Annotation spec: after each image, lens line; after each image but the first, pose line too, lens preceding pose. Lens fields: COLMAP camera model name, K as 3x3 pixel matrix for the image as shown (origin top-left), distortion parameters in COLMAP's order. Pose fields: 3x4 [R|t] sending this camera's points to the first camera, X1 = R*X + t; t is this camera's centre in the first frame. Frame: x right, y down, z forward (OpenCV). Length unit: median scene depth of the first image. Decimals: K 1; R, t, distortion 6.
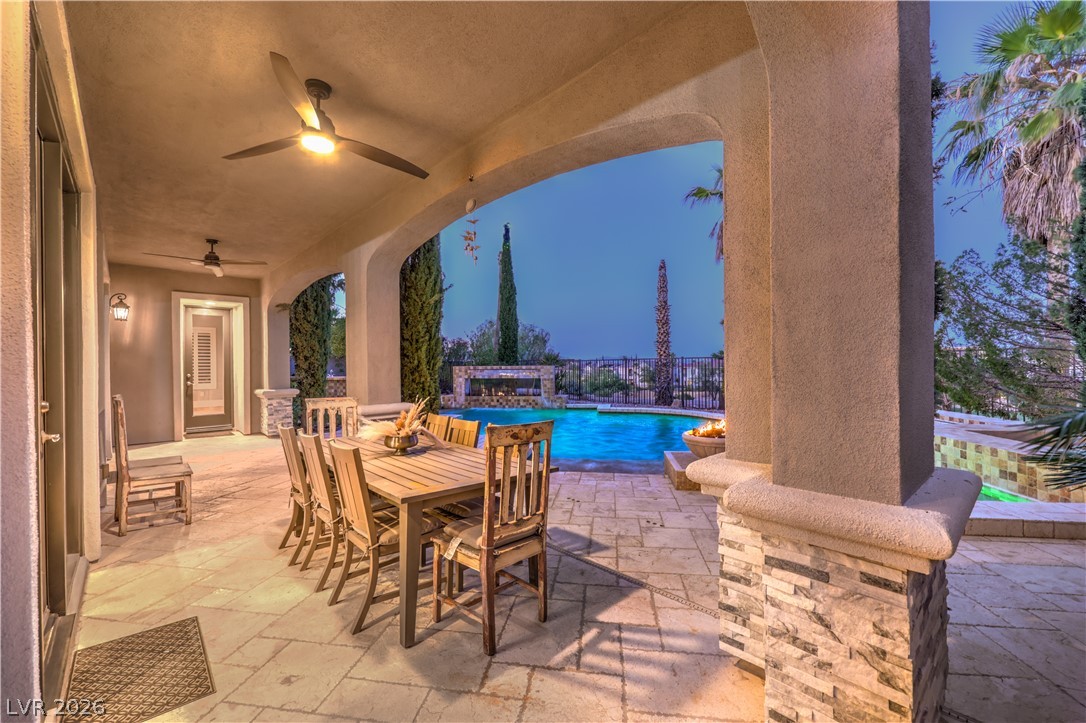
lens RADIAL K [[446.6, 0, 547.3], [0, 446.6, 363.7], [0, 0, 1]] dist [-0.000874, -0.001023]
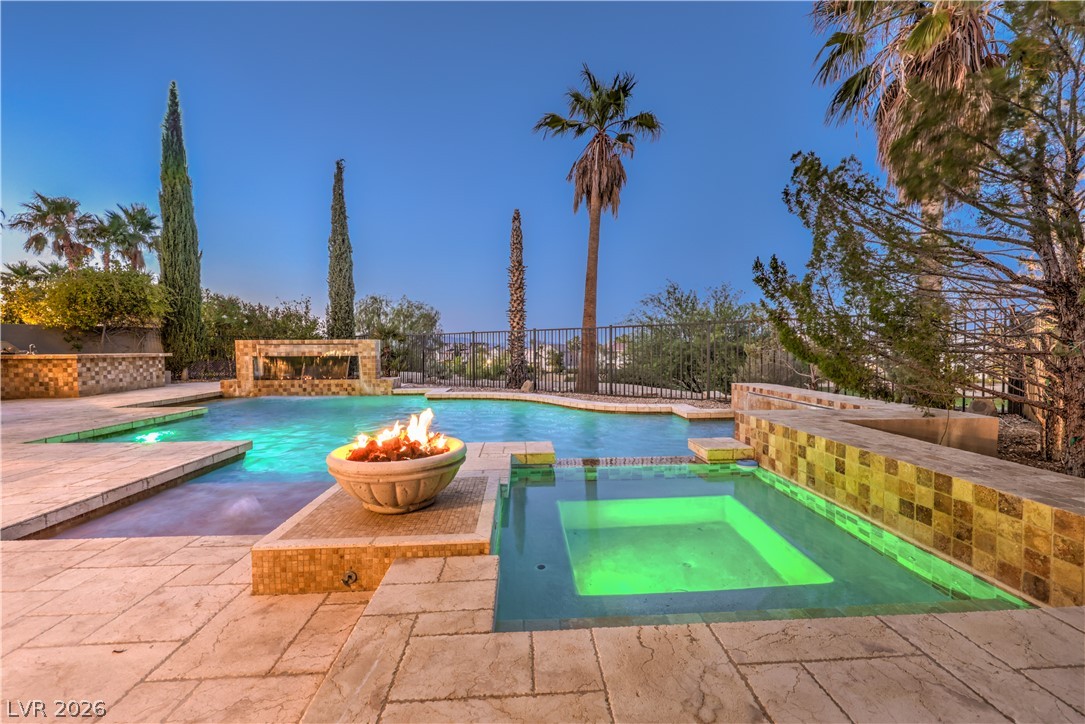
lens RADIAL K [[446.2, 0, 559.4], [0, 446.2, 368.7], [0, 0, 1]] dist [-0.000874, -0.001023]
pose [[0.976628, -0.006138, 0.214848, 0.172300], [-0.003927, 0.998916, 0.046391, 0.019585], [-0.214900, -0.046150, 0.975545, 0.197416]]
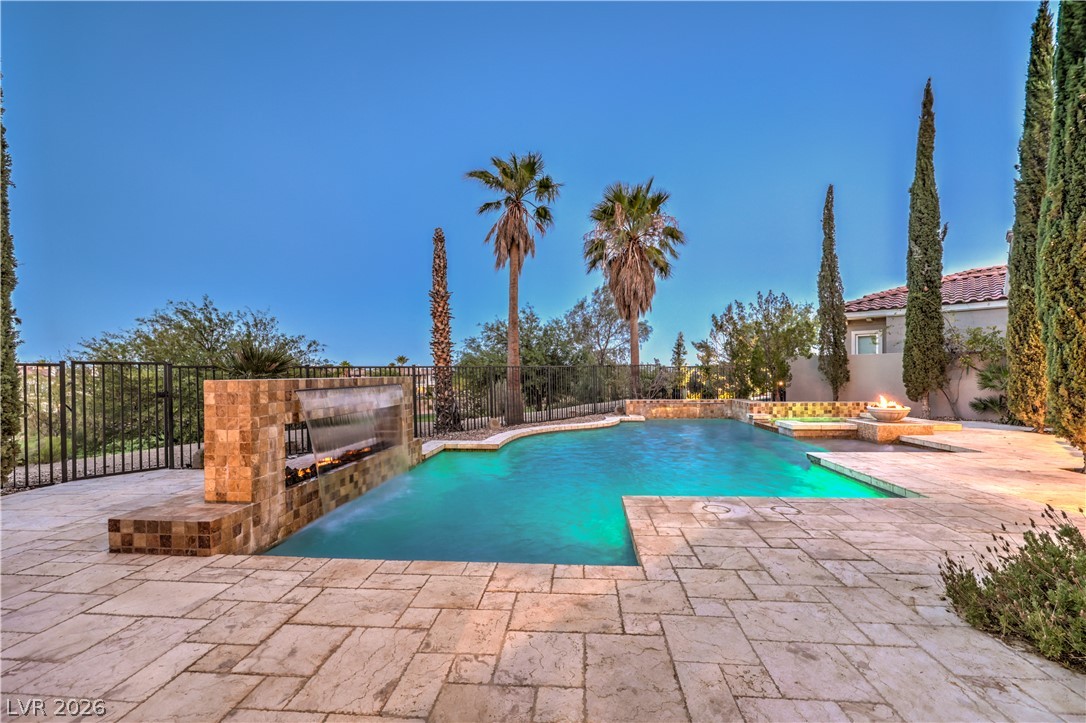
lens RADIAL K [[446.6, 0, 544.0], [0, 446.6, 384.0], [0, 0, 1]] dist [-0.000874, -0.001023]
pose [[-0.068863, -0.007182, 0.997600, -0.522550], [0.016884, 0.999822, 0.008364, 0.010623], [-0.997483, 0.017419, -0.068730, 0.983677]]
